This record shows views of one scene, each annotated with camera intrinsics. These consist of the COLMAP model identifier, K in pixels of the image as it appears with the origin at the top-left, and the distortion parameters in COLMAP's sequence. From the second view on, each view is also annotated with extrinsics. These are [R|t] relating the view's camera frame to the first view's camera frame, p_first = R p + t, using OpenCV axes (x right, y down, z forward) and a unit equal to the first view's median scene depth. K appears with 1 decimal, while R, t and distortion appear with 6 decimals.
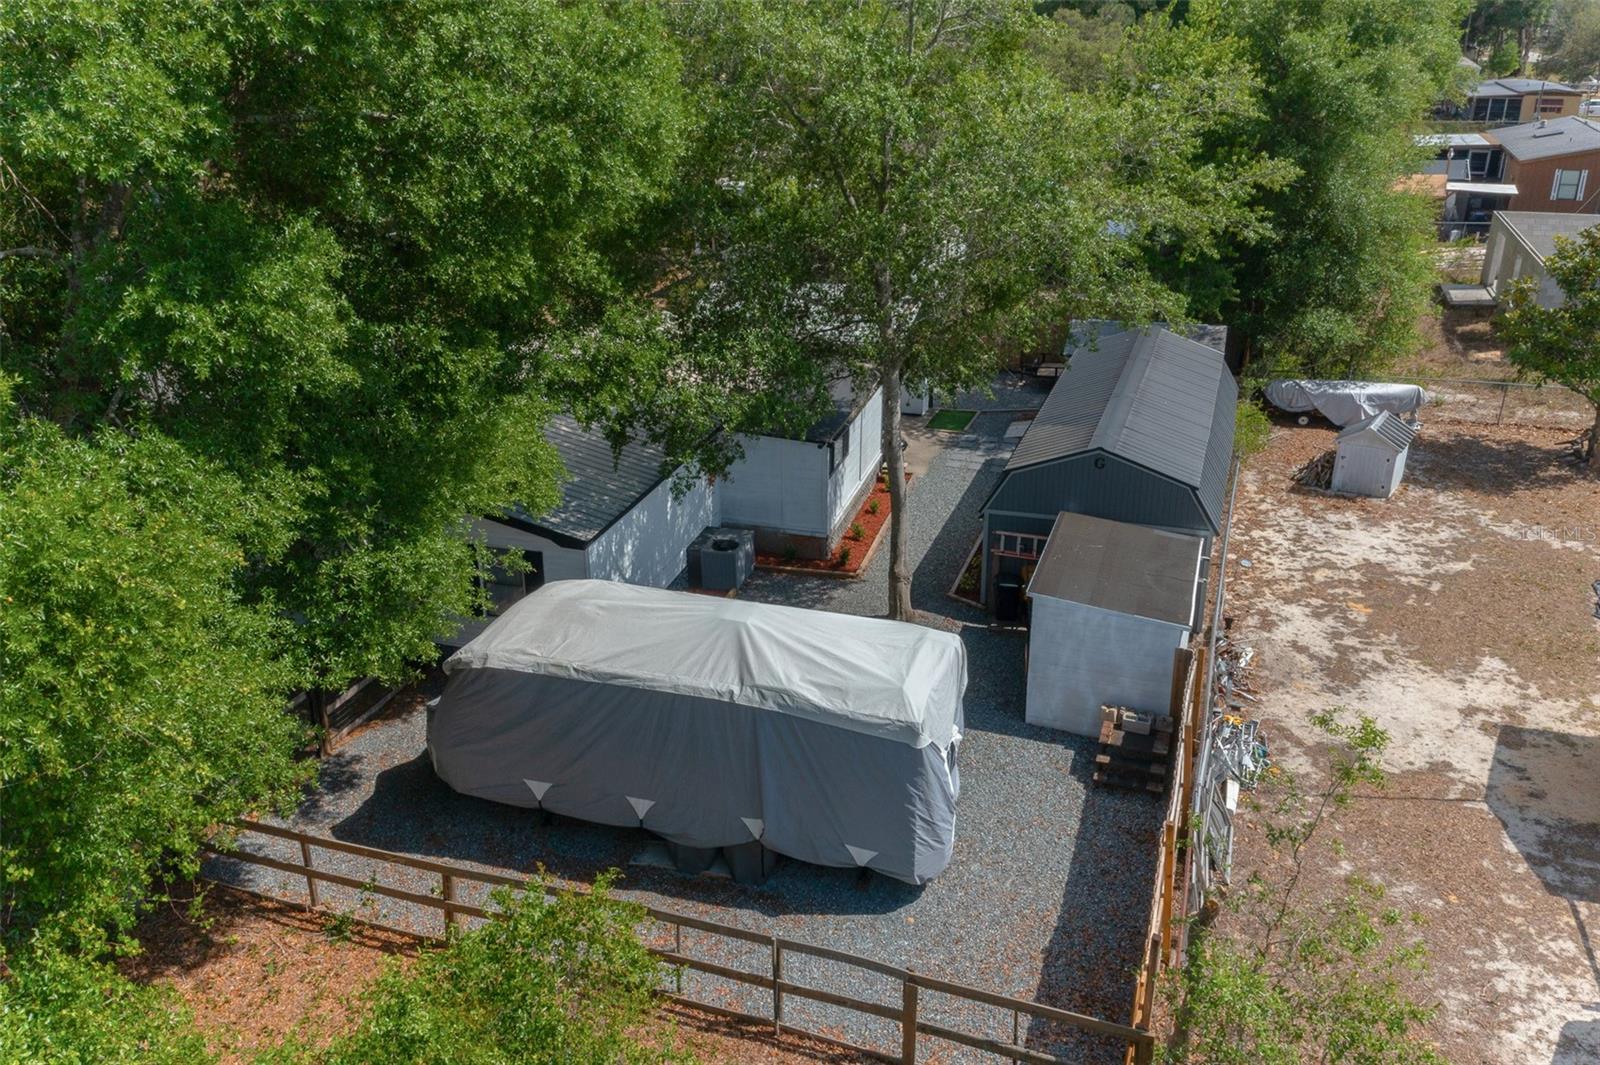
lens RADIAL K [[1203.1, 0, 800.0], [0, 1203.1, 532.5], [0, 0, 1]] dist [0.359813, -0.489369]
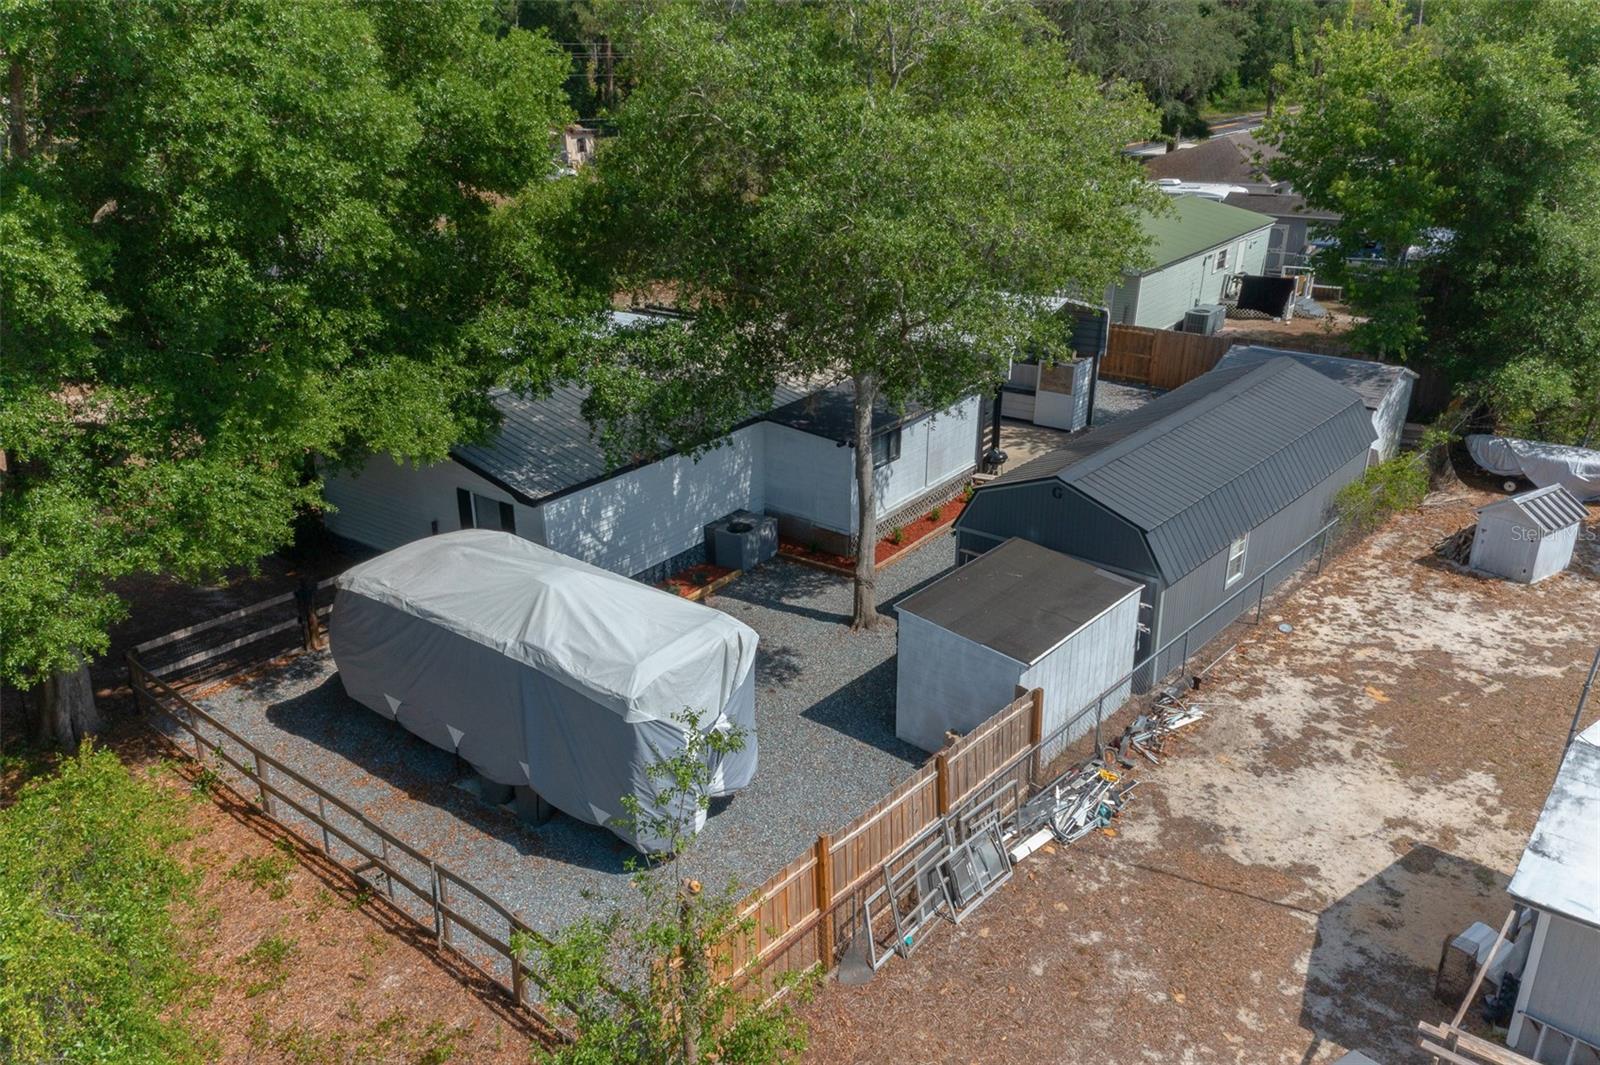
lens RADIAL K [[1203.1, 0, 800.0], [0, 1203.1, 532.5], [0, 0, 1]] dist [0.359813, -0.489369]
pose [[0.933399, 0.137841, -0.331310, 0.372127], [-0.136834, 0.990240, 0.026487, -0.022673], [0.331728, 0.020612, 0.943150, 0.031626]]
